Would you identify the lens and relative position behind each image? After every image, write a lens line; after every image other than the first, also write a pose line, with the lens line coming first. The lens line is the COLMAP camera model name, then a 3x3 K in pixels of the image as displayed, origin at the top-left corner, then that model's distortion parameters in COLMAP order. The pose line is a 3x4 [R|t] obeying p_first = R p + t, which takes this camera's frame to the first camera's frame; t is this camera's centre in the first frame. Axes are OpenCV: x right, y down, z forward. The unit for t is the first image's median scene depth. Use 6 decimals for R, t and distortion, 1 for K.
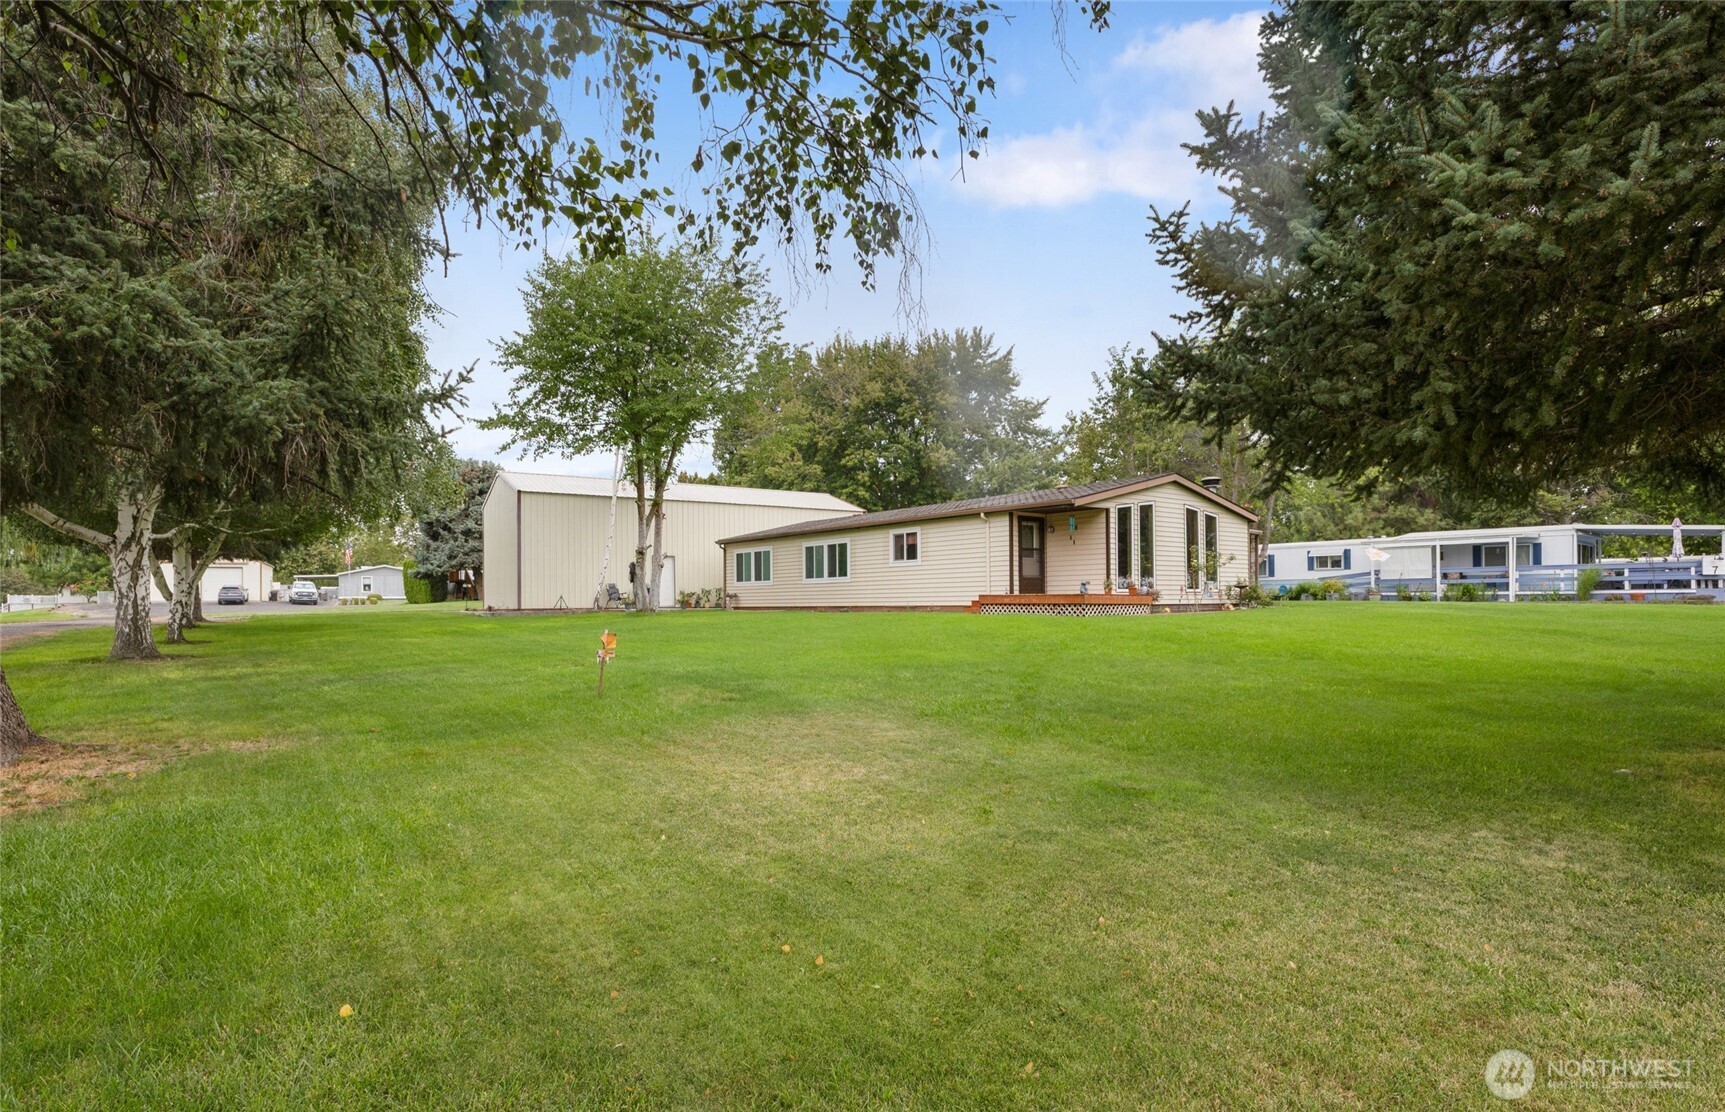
lens RADIAL K [[910.8, 0, 862.5], [0, 910.8, 556.0], [0, 0, 1]] dist [0.000484, 0.000115]
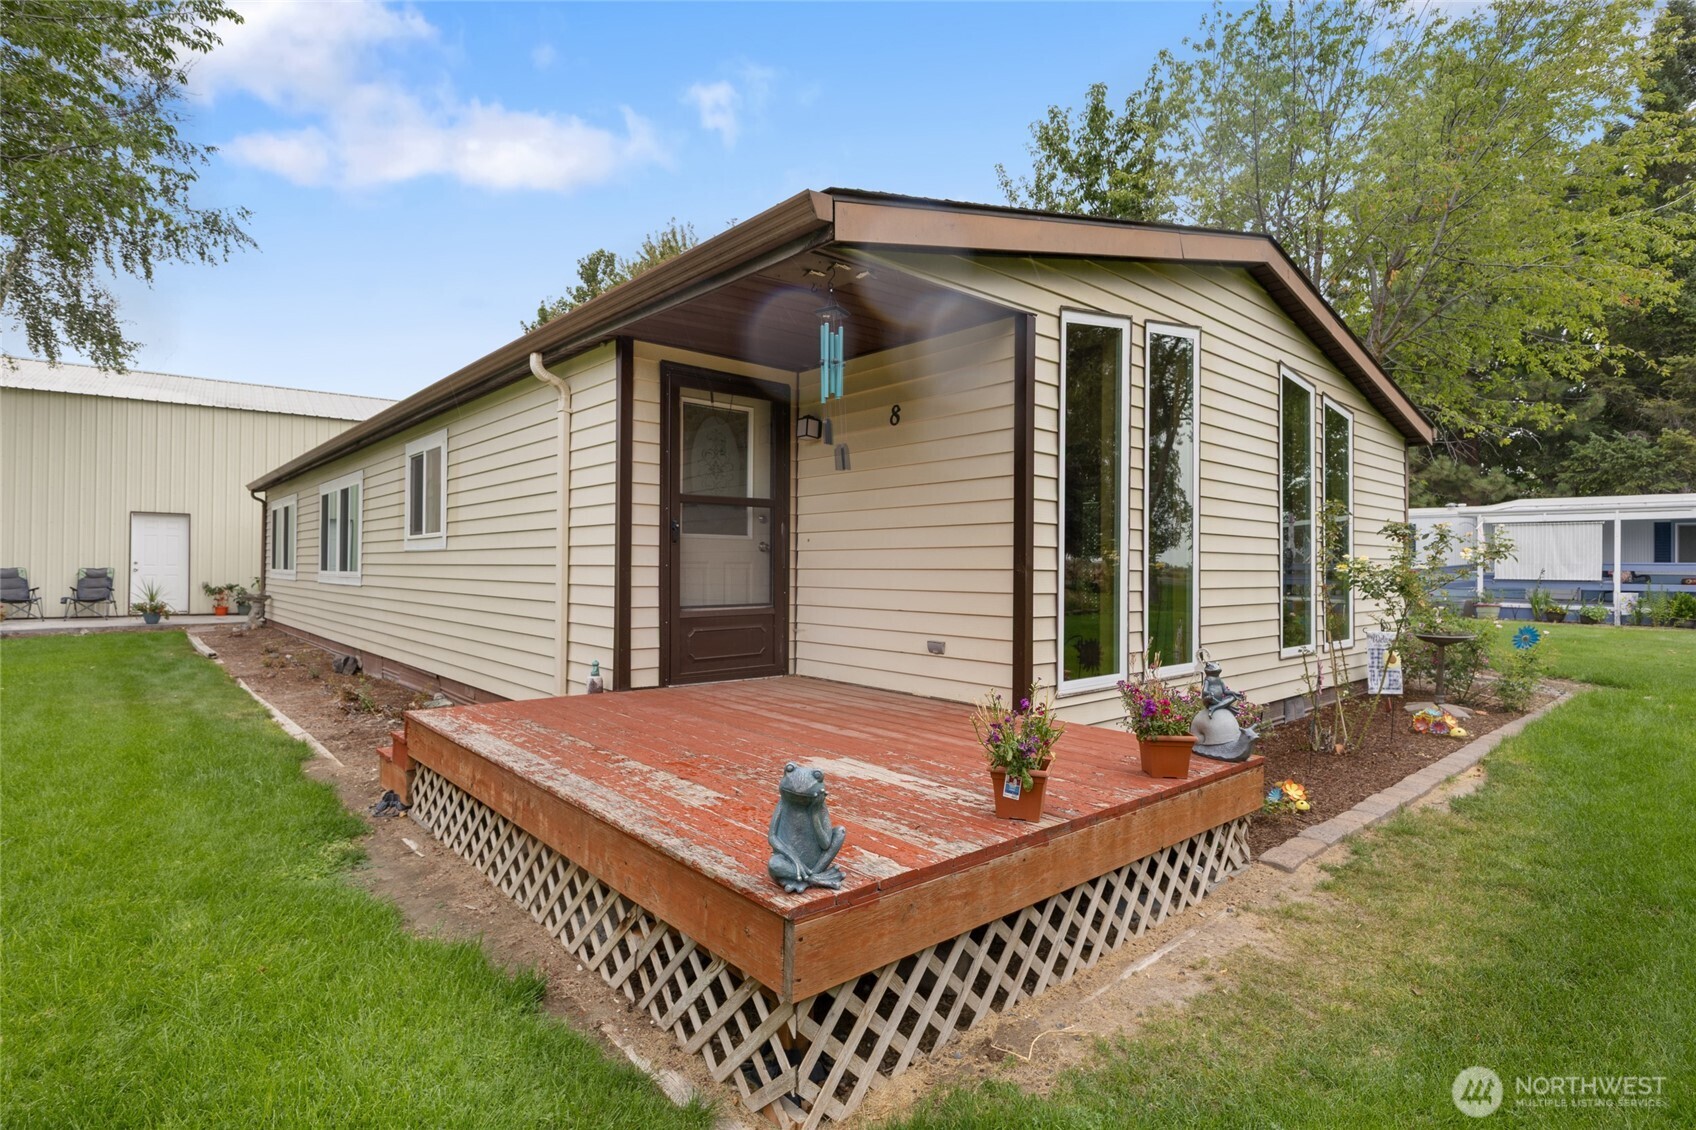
lens RADIAL K [[845.3, 0, 848.0], [0, 845.3, 565.0], [0, 0, 1]] dist [-0.000470, -0.000051]
pose [[0.997700, 0.014338, 0.066251, 0.190433], [-0.017491, 0.998729, 0.047263, -0.001509], [-0.065489, -0.048313, 0.996683, 0.708912]]
